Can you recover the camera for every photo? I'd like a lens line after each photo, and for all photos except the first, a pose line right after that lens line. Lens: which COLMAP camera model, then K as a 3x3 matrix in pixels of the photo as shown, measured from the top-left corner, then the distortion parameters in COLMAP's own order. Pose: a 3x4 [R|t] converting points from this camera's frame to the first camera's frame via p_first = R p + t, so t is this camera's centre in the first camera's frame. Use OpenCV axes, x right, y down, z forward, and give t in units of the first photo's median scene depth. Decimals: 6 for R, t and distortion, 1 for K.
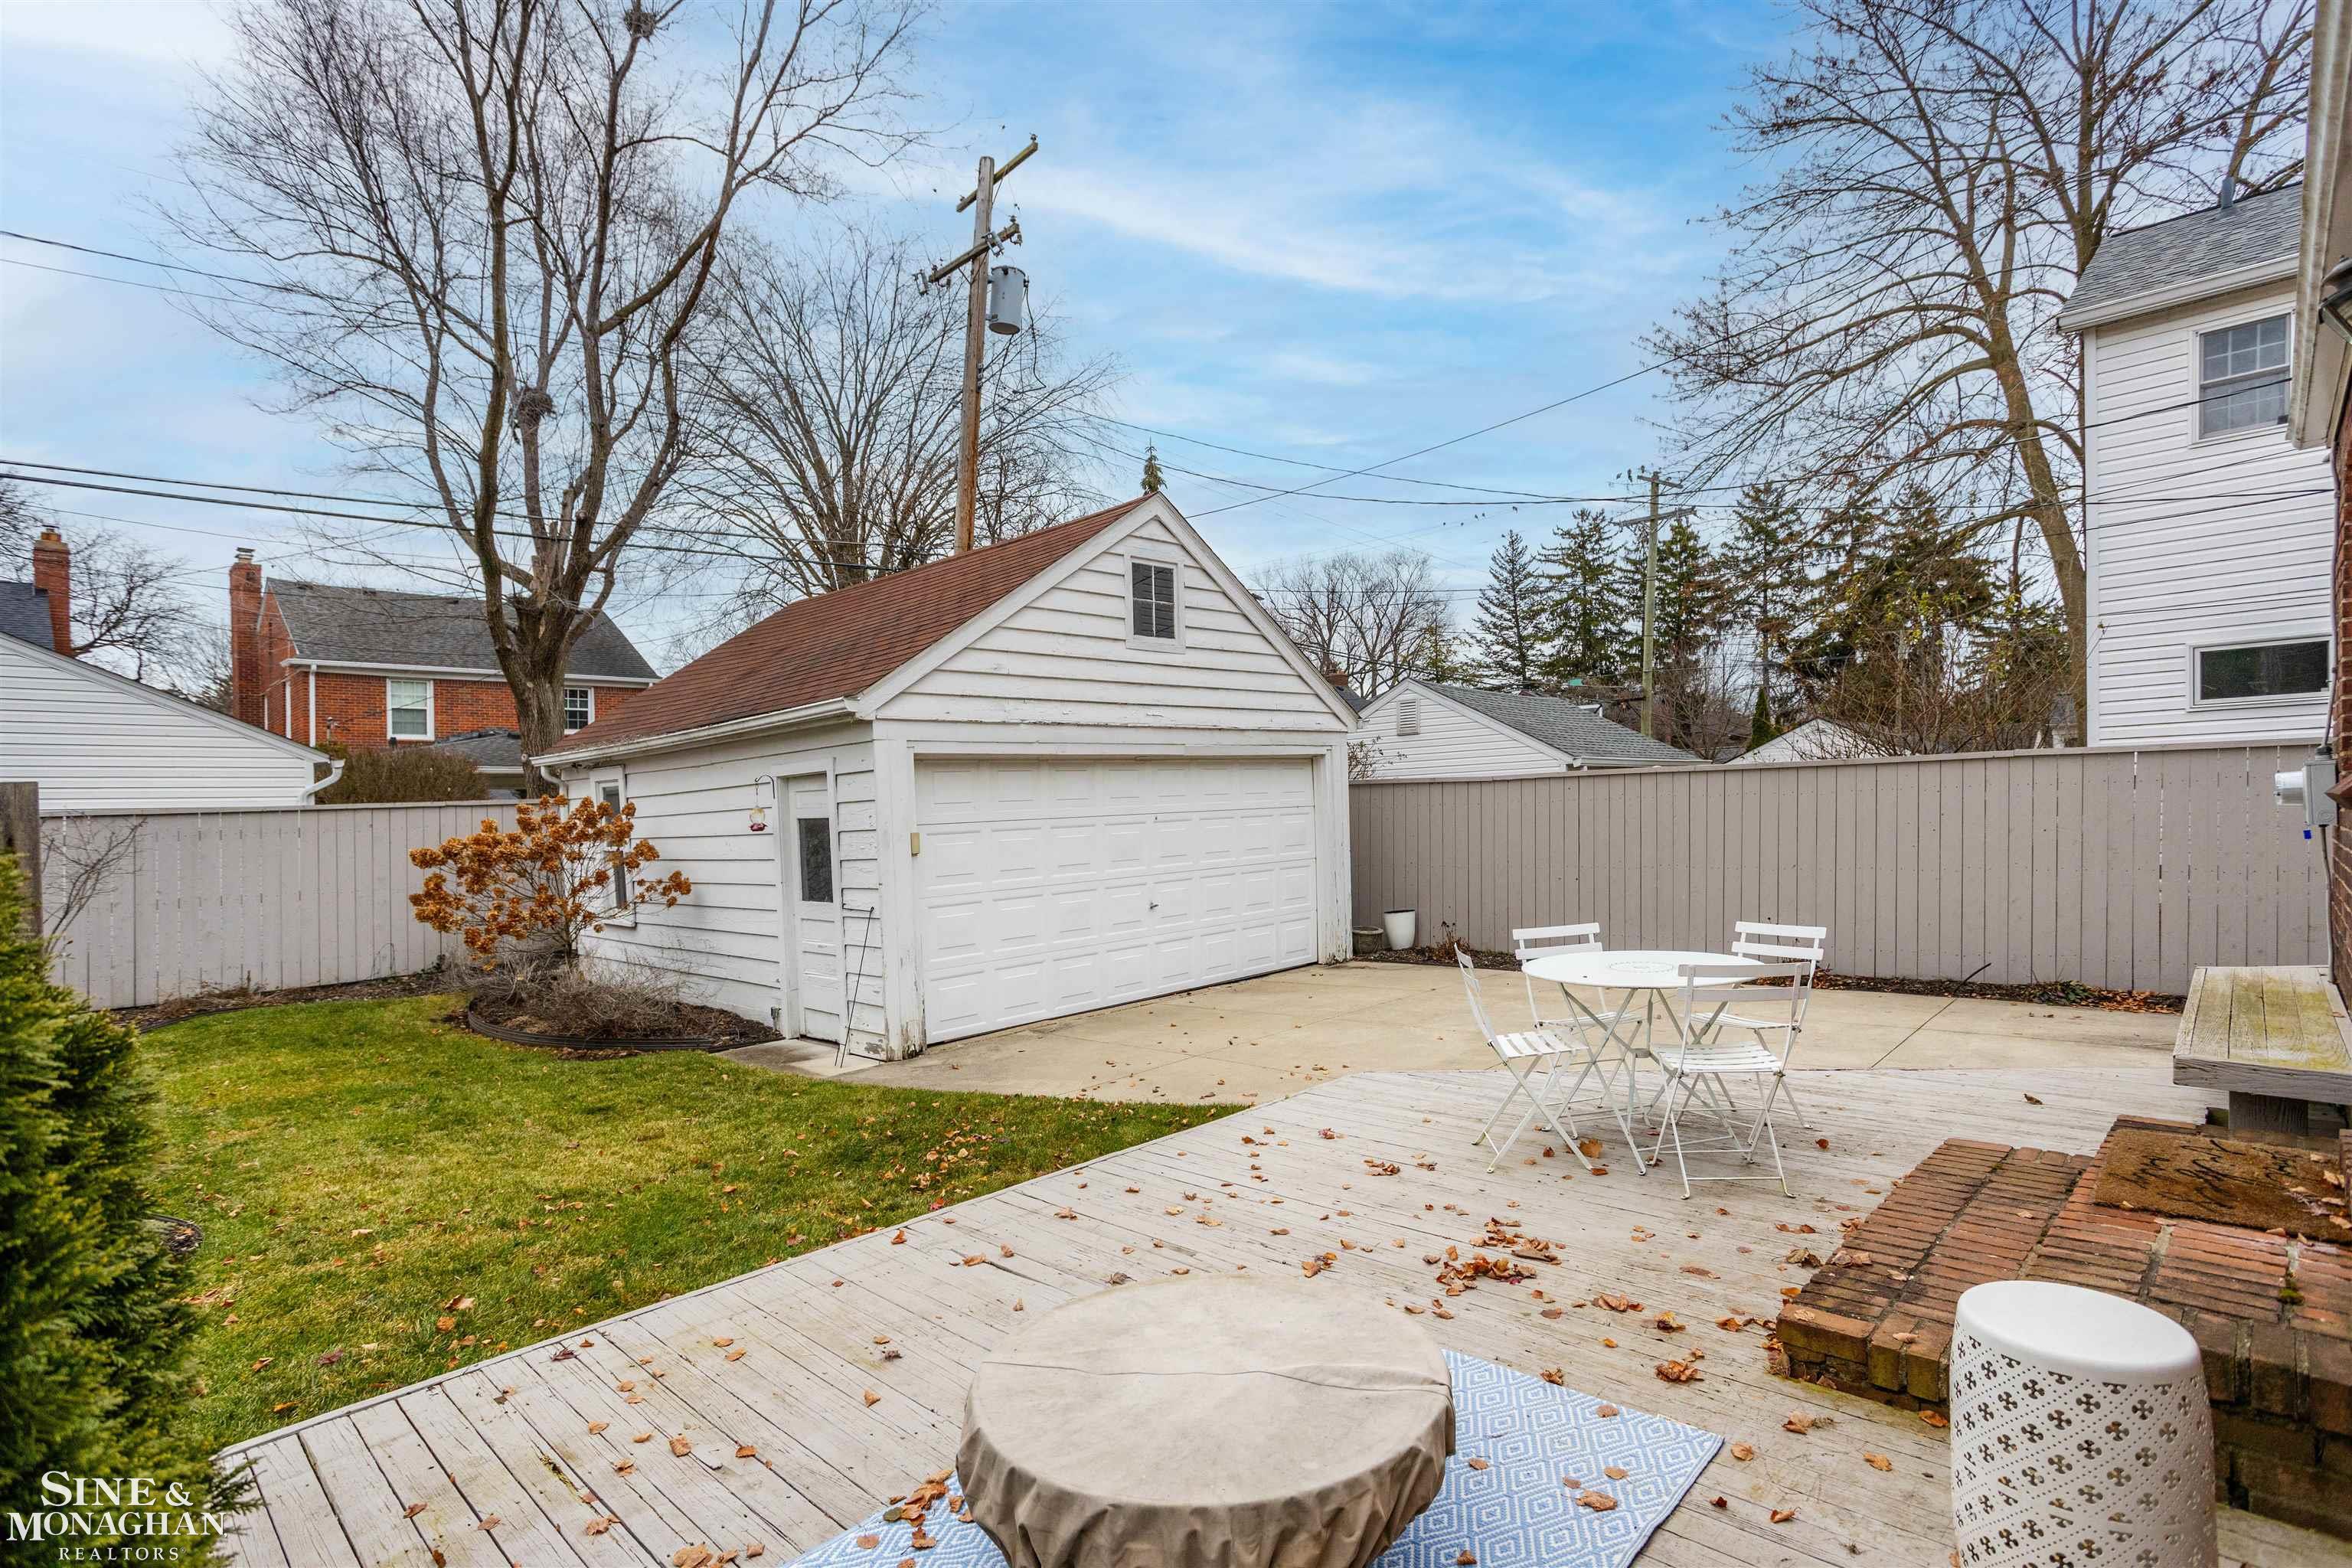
lens RADIAL K [[1108.7, 0, 1197.7], [0, 1108.7, 831.2], [0, 0, 1]] dist [-0.045036, 0.028181]
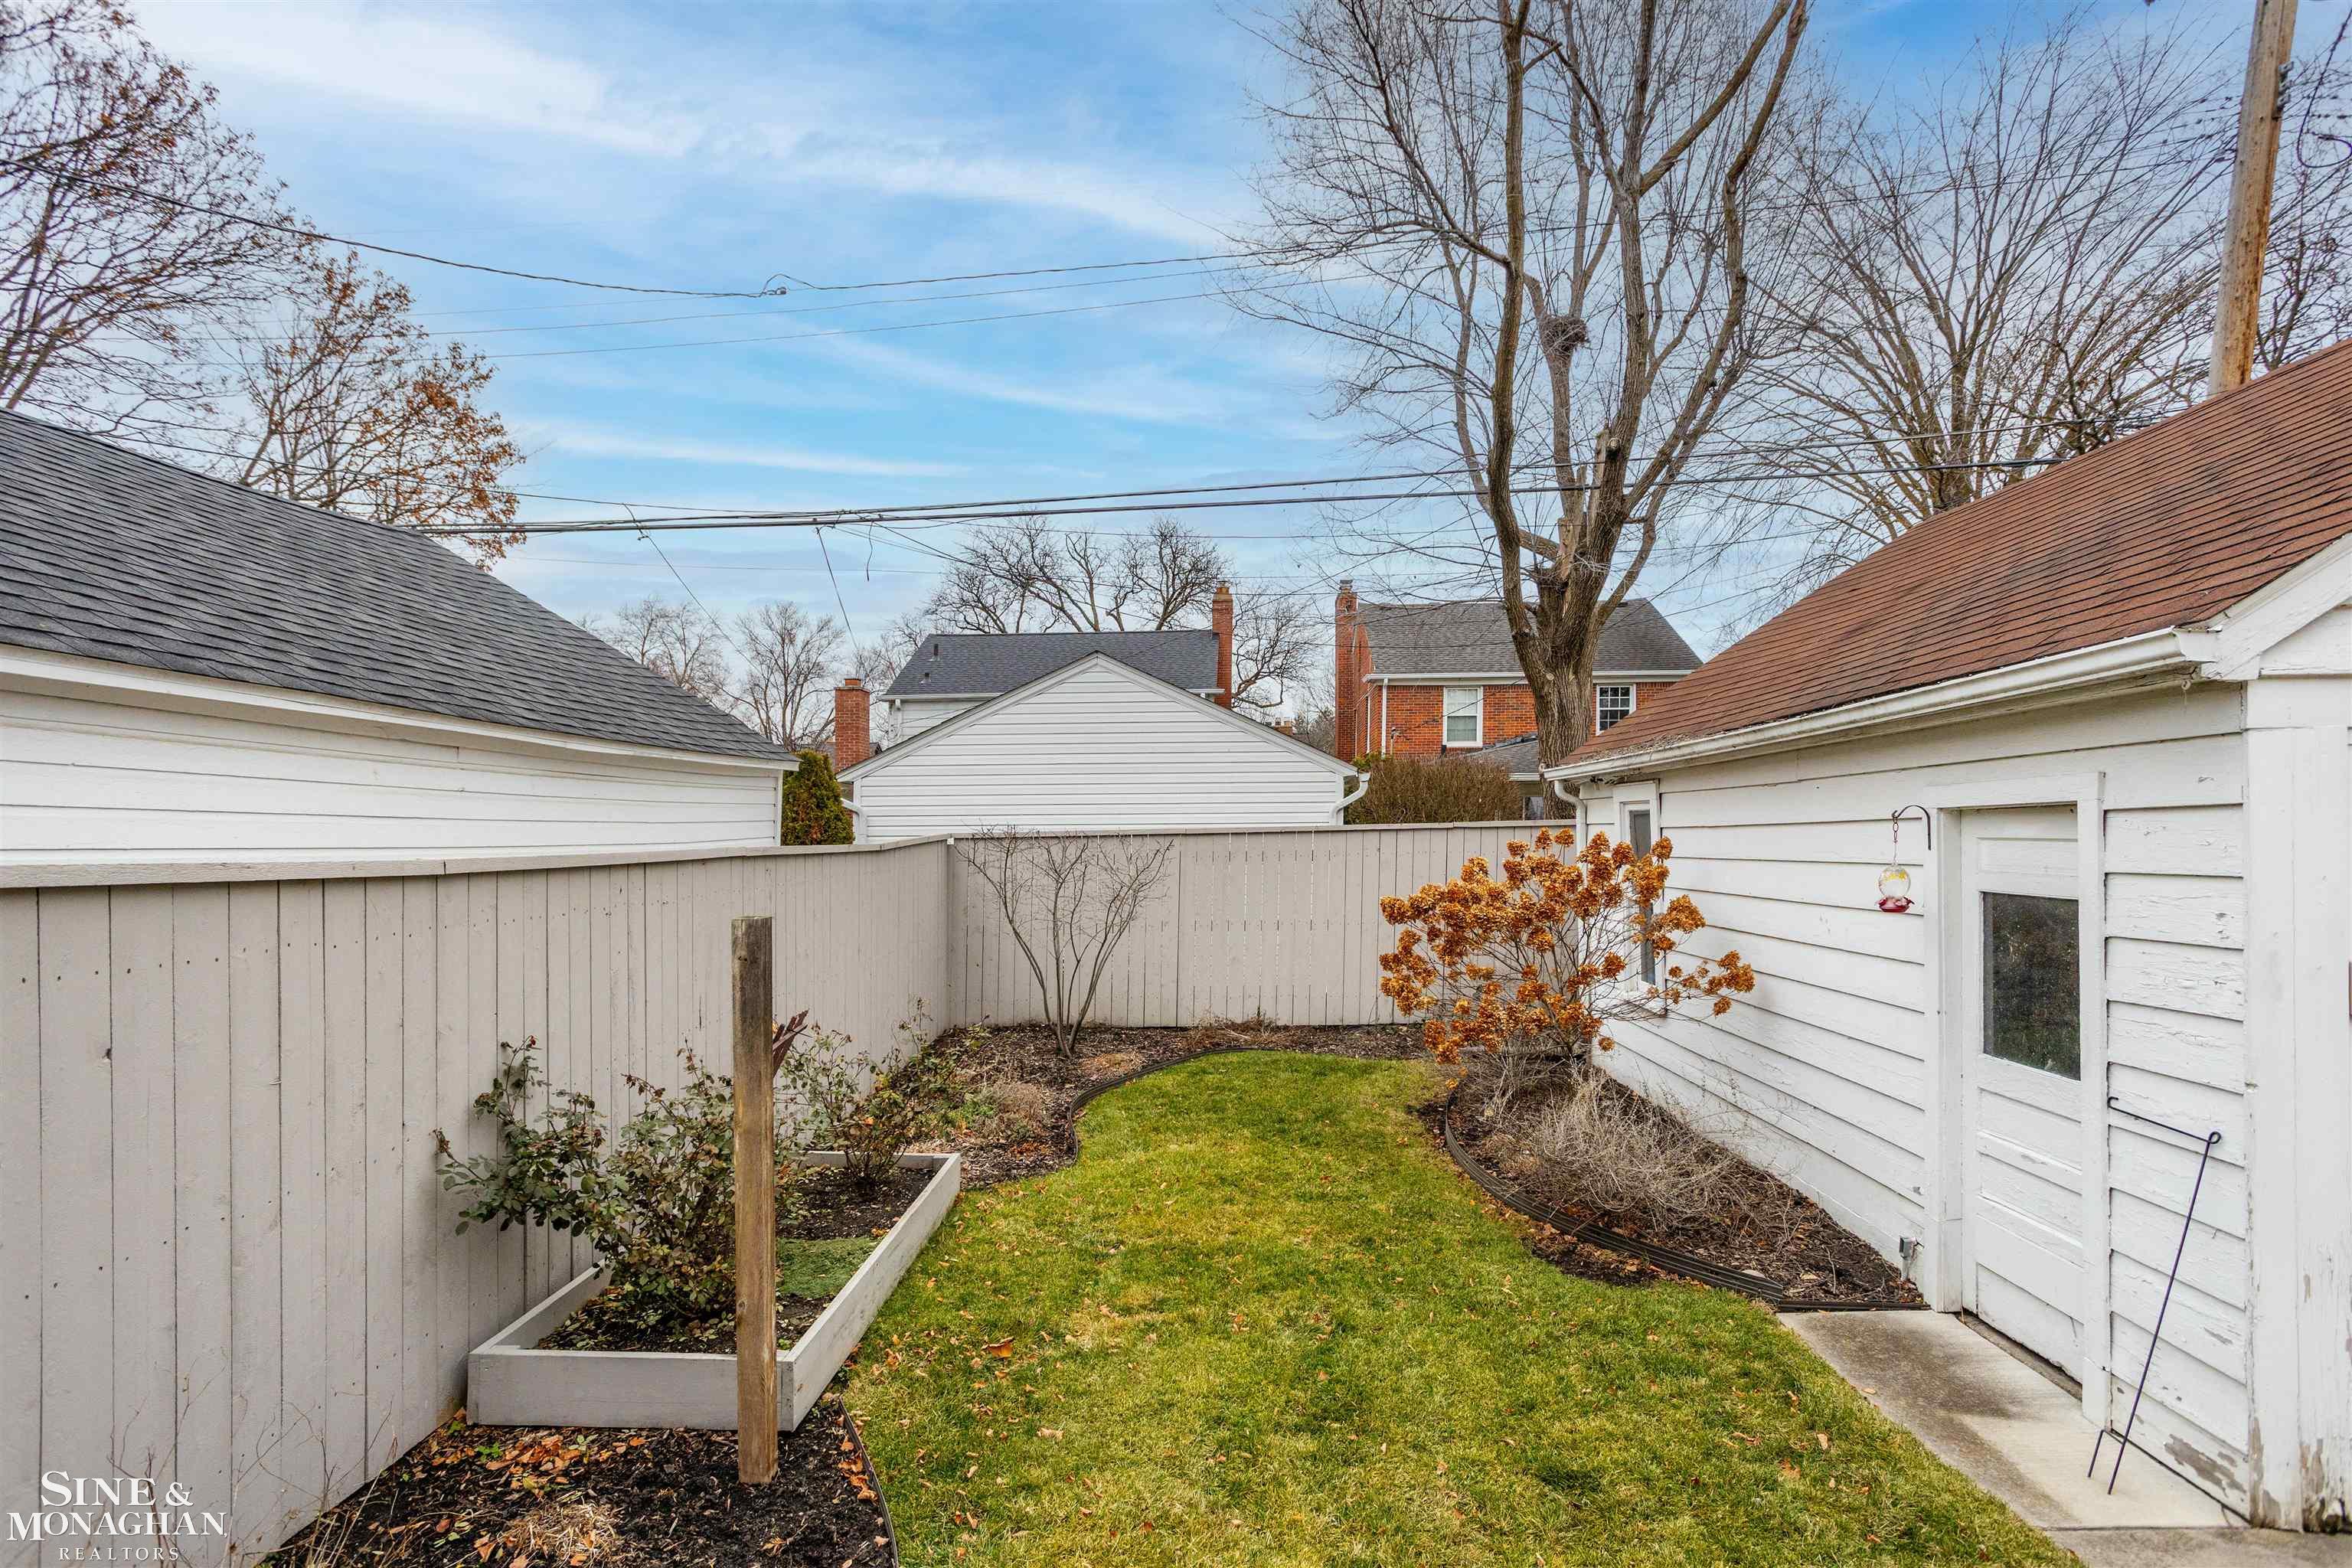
lens RADIAL K [[1108.7, 0, 1197.7], [0, 1108.7, 831.2], [0, 0, 1]] dist [-0.045036, 0.028181]
pose [[0.633448, 0.029911, -0.773207, -0.156870], [-0.028085, 0.999483, 0.015655, -0.028221], [0.773276, 0.011799, 0.633960, 0.311273]]
